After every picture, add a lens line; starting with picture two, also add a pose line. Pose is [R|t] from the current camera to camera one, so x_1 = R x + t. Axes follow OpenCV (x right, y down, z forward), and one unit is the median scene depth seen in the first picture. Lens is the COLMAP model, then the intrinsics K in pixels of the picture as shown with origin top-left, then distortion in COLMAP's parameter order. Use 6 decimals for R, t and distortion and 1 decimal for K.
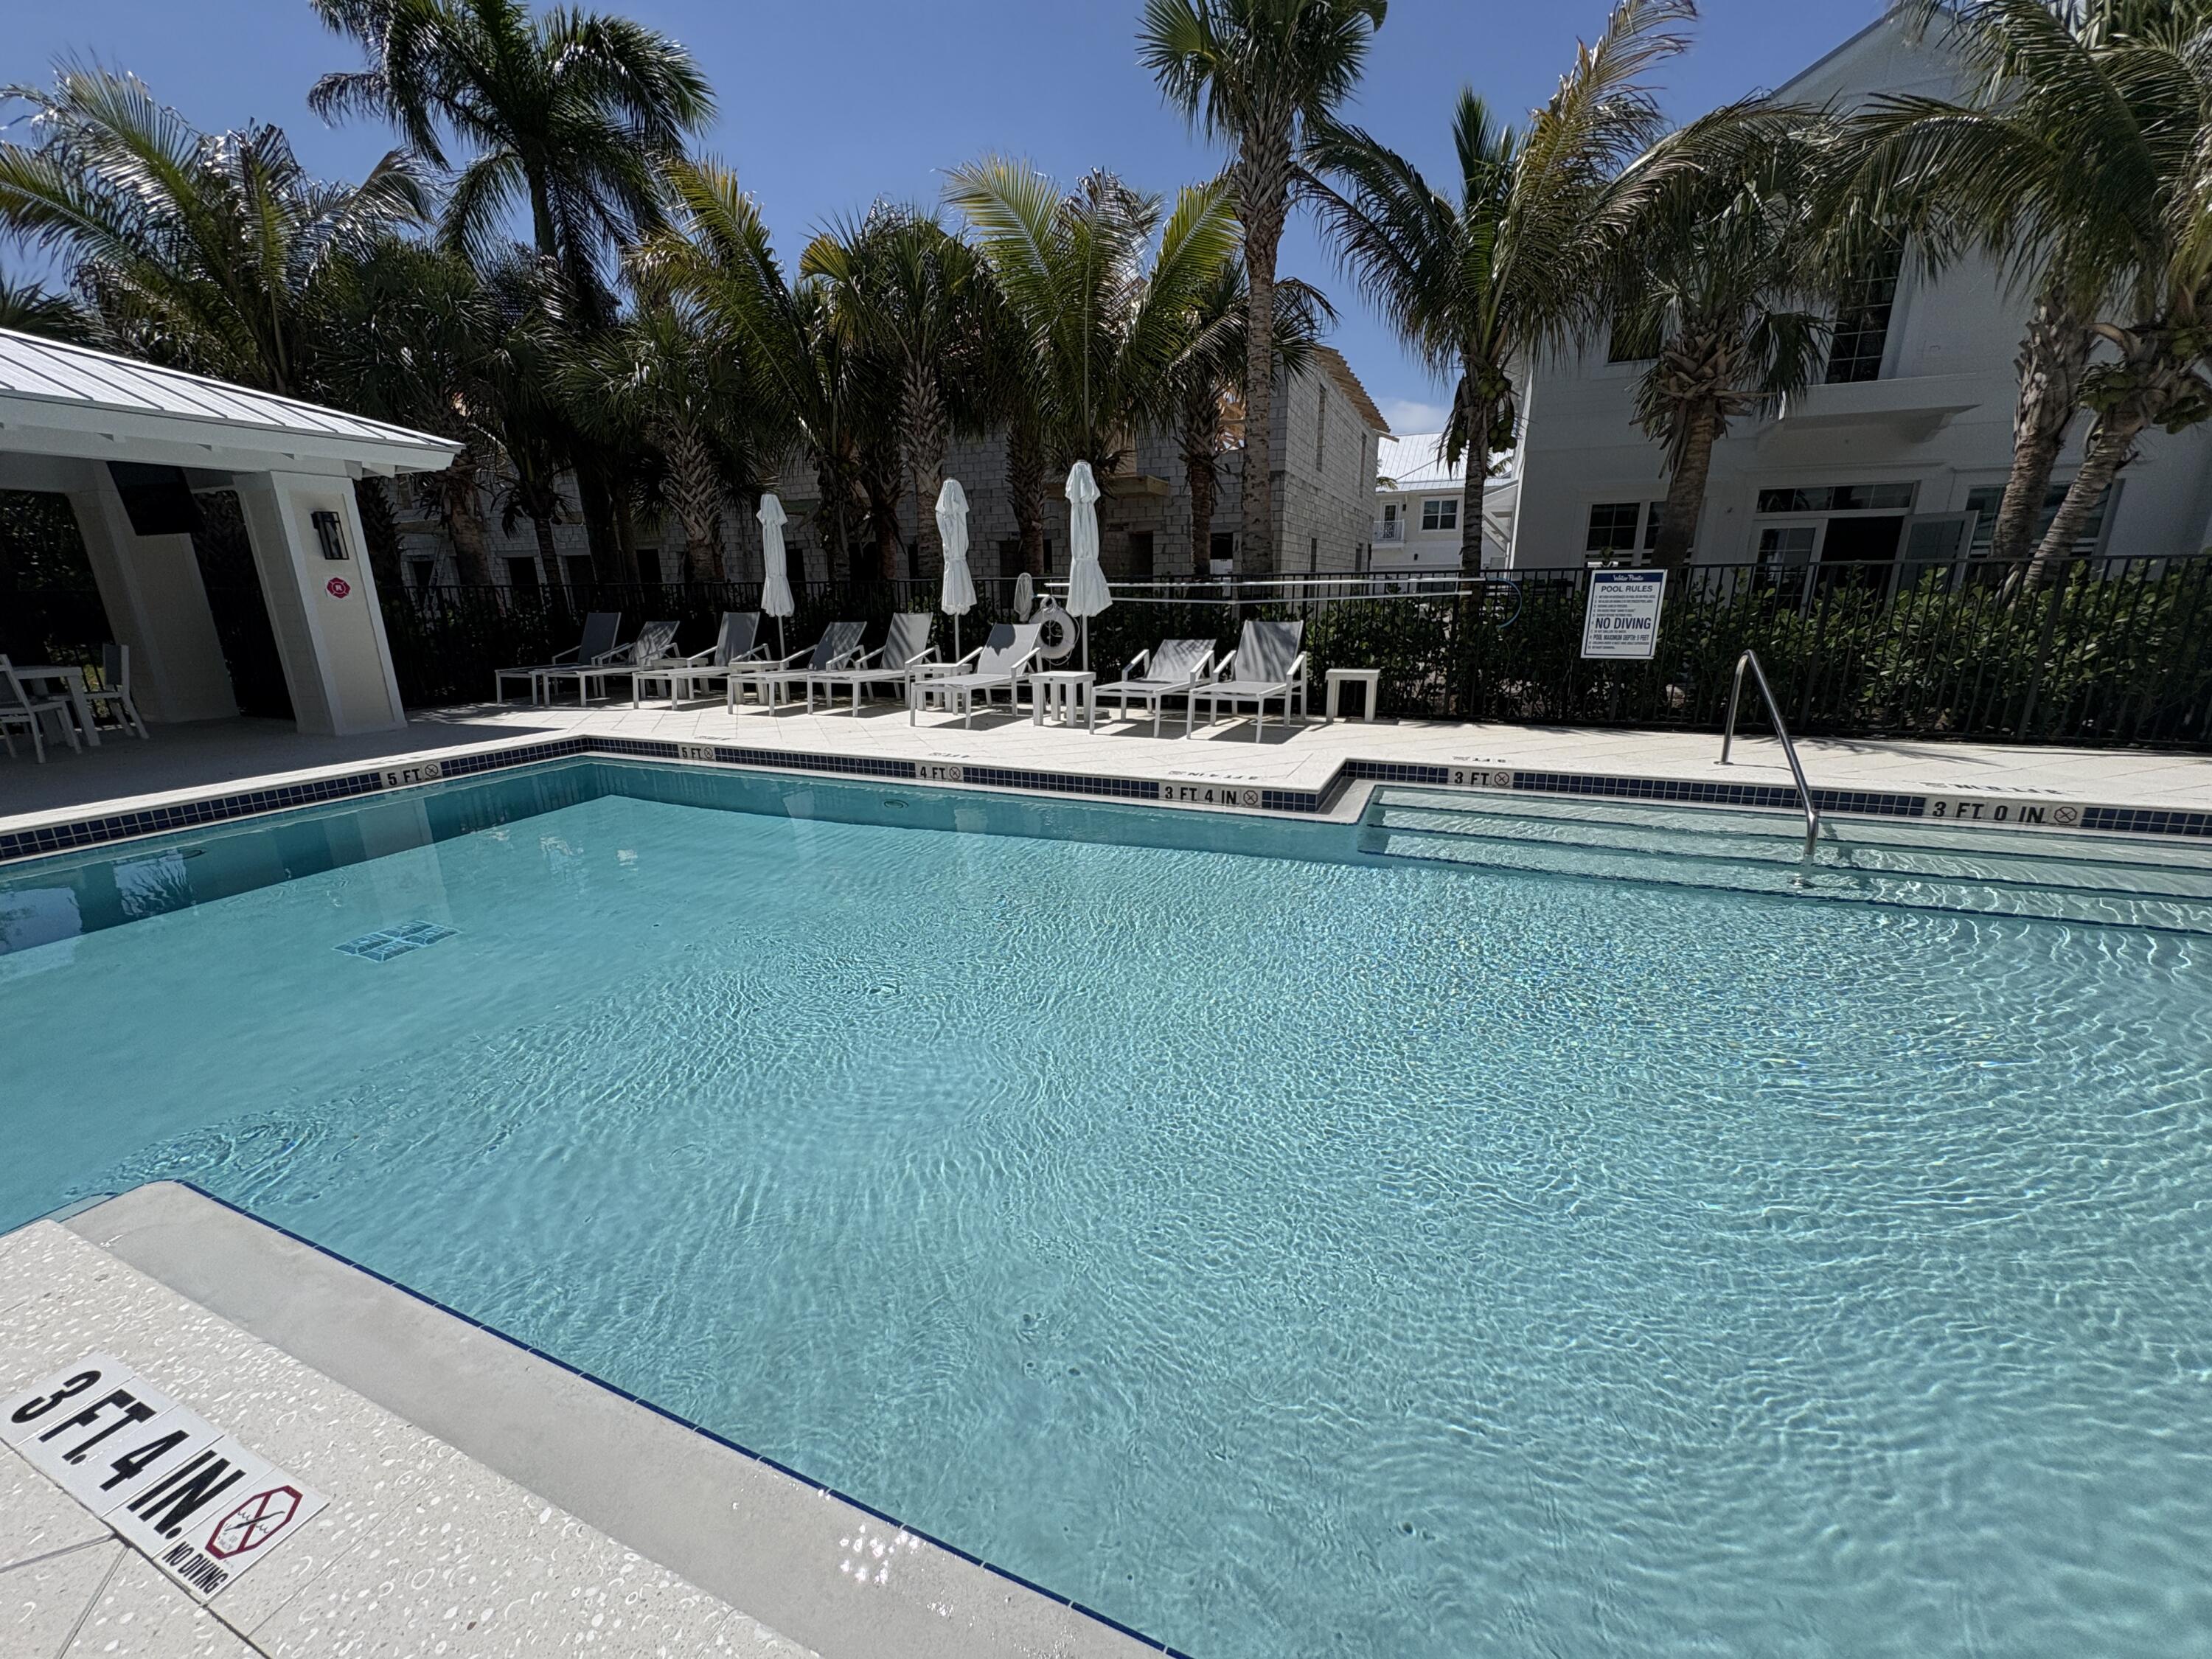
lens RADIAL K [[891.1, 0, 1119.5], [0, 891.1, 831.7], [0, 0, 1]] dist [0.001482, 0.000106]
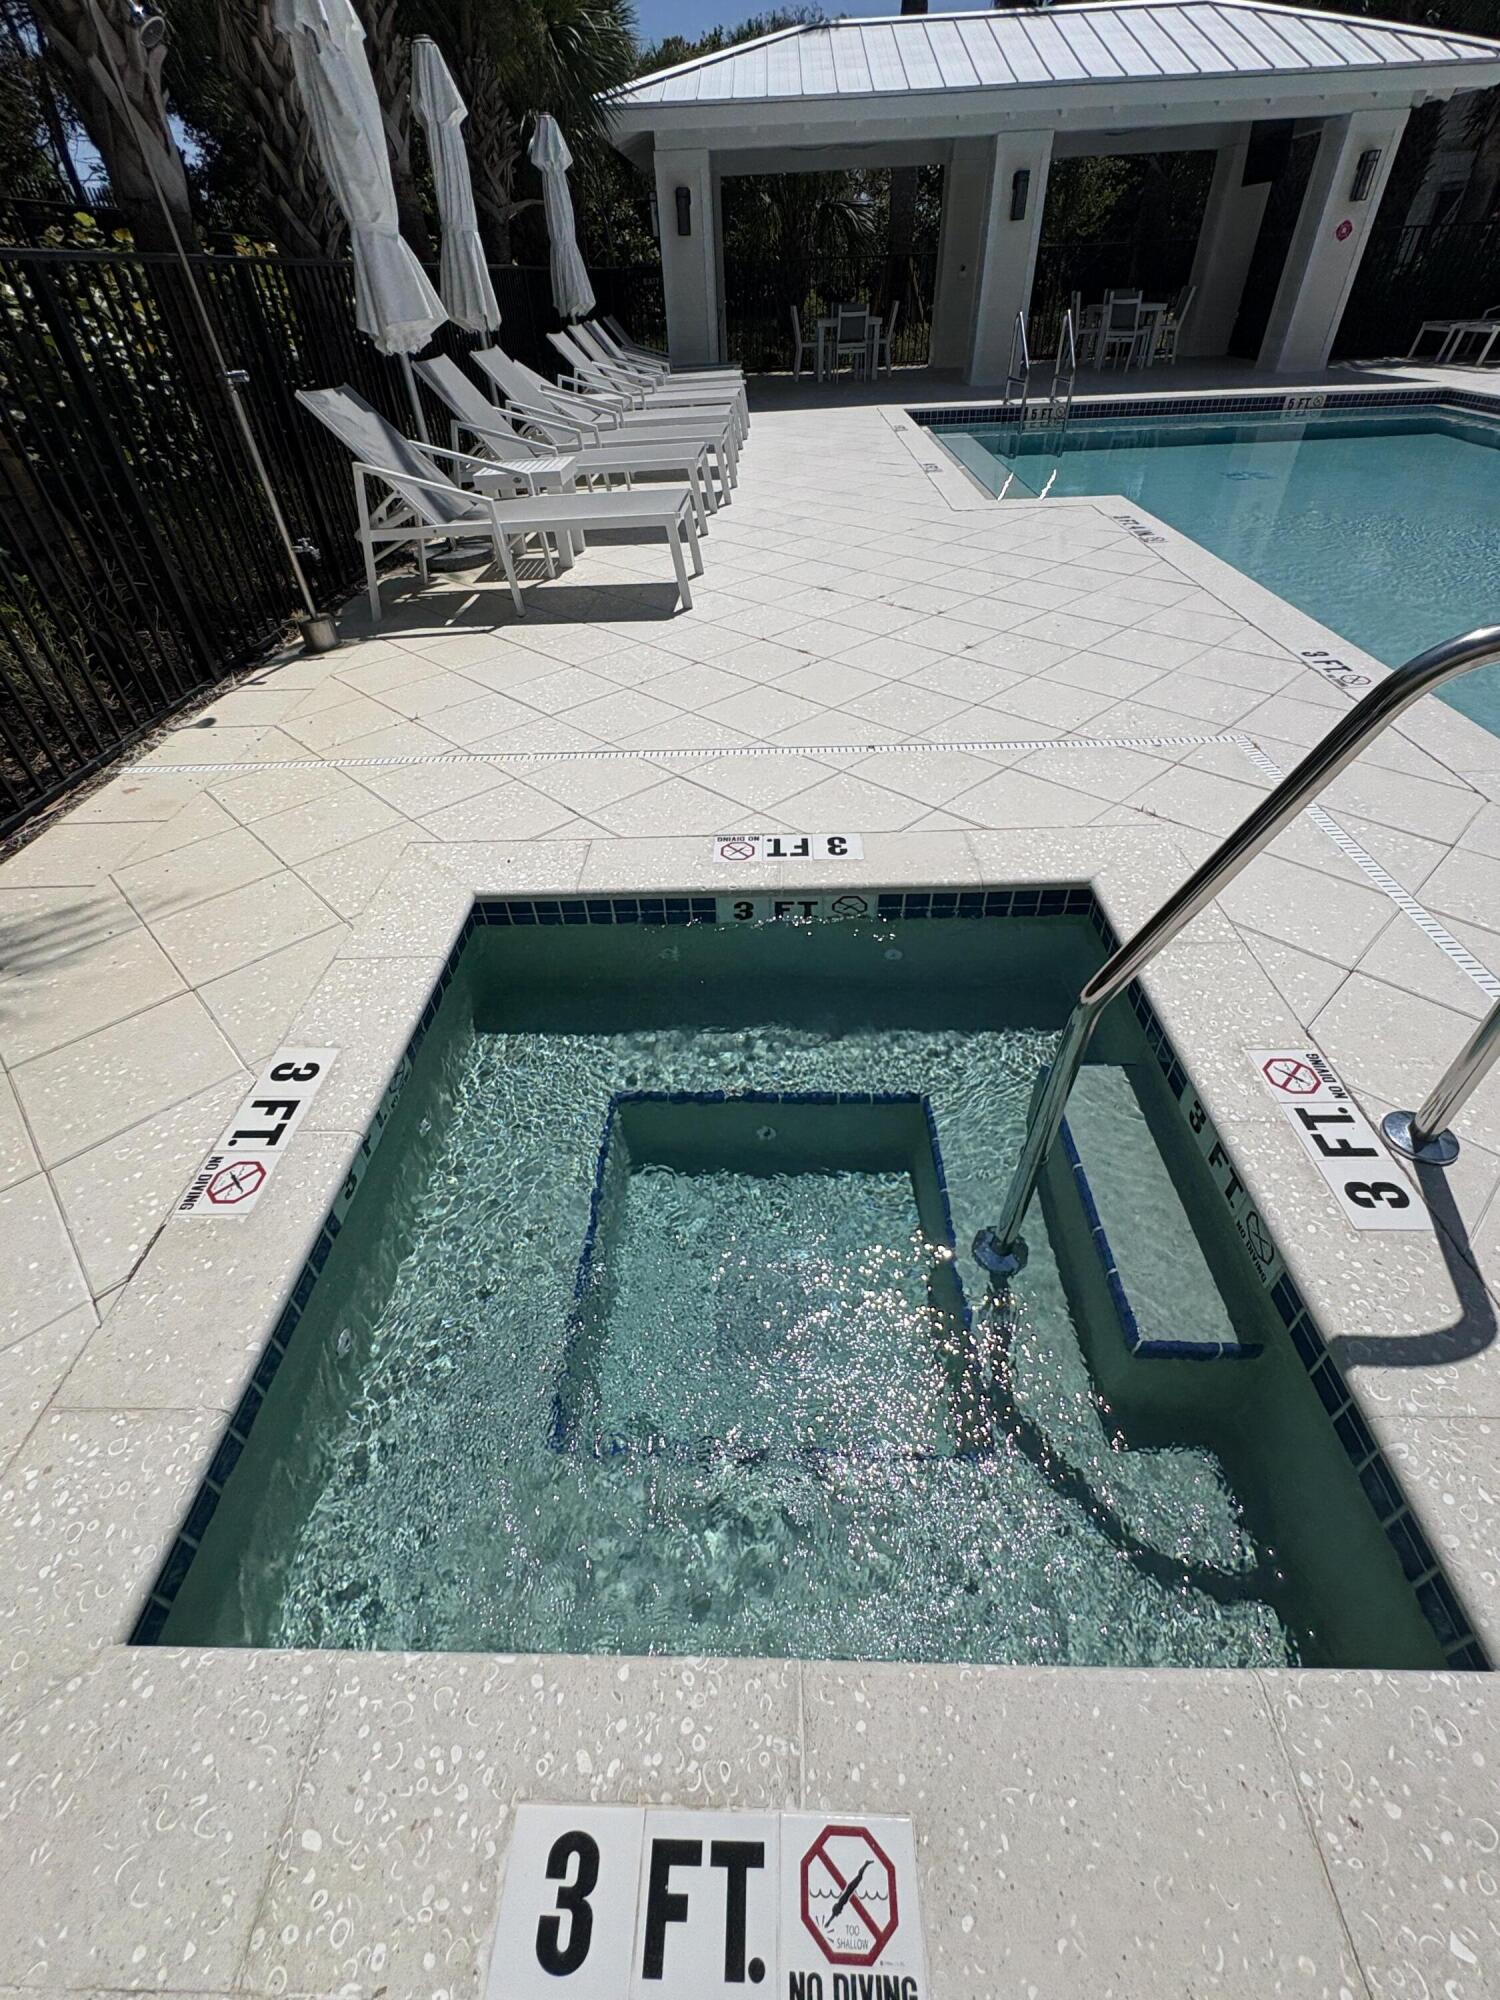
lens RADIAL K [[859.5, 0, 741.5], [0, 859.5, 990.7], [0, 0, 1]] dist [-0.004322, -0.000727]
pose [[0.364351, 0.602871, -0.709786, 0.273174], [-0.210001, 0.795734, 0.568074, 0.061992], [0.907275, -0.057922, 0.416529, -0.288565]]
